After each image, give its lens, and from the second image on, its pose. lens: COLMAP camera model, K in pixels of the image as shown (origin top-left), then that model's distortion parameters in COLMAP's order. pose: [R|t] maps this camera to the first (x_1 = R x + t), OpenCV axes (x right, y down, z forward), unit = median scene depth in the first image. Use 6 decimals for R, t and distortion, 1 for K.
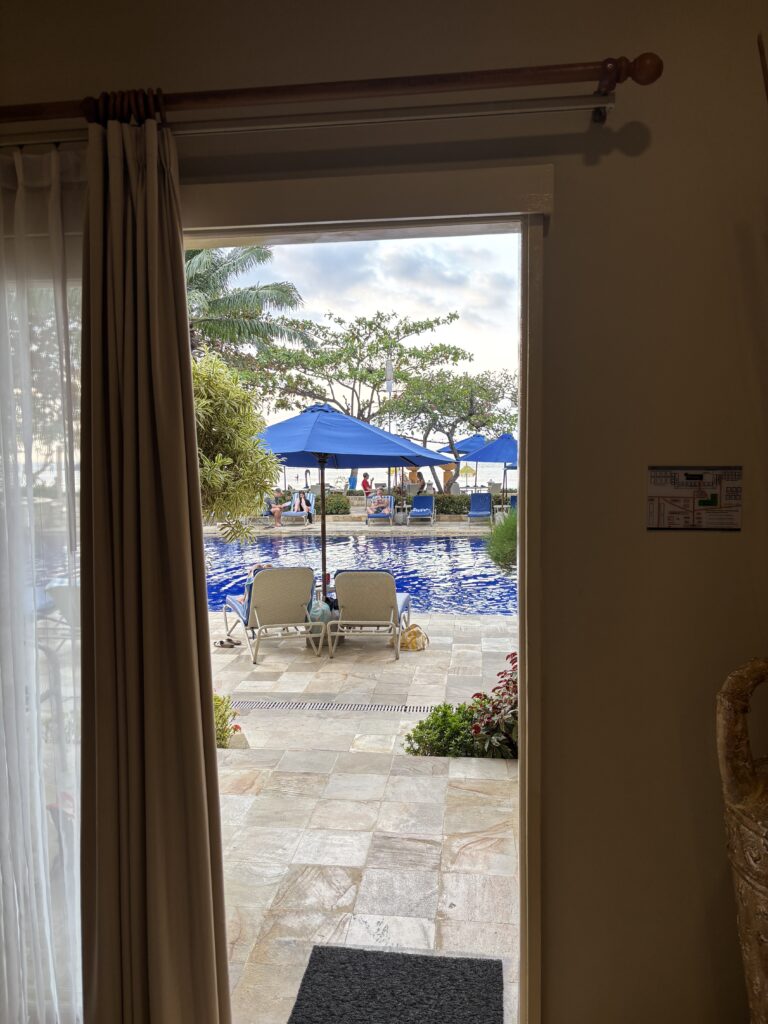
lens RADIAL K [[767.2, 0, 384.1], [0, 767.2, 512.2], [0, 0, 1]] dist [0.002769, 0.001217]
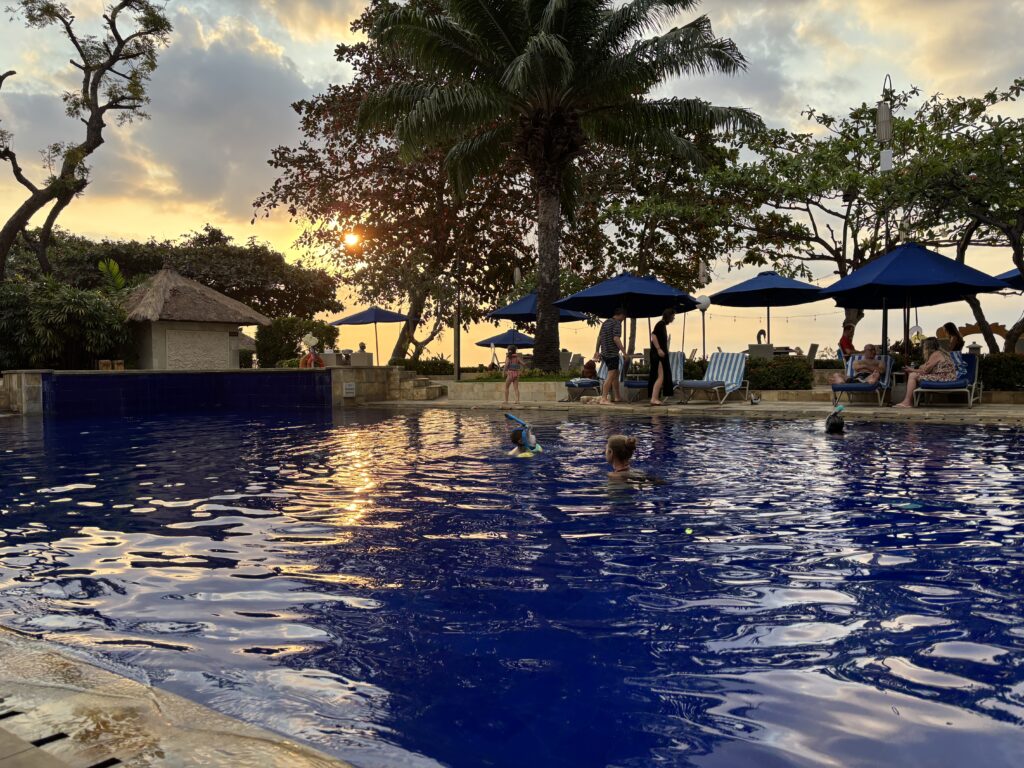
lens RADIAL K [[767.2, 0, 511.1], [0, 767.2, 387.9], [0, 0, 1]] dist [0.002769, 0.001217]
pose [[0.883601, 0.016467, -0.467950, 0.018774], [-0.028671, 0.999409, -0.018970, 0.013526], [0.467361, 0.030179, 0.883551, 0.254667]]
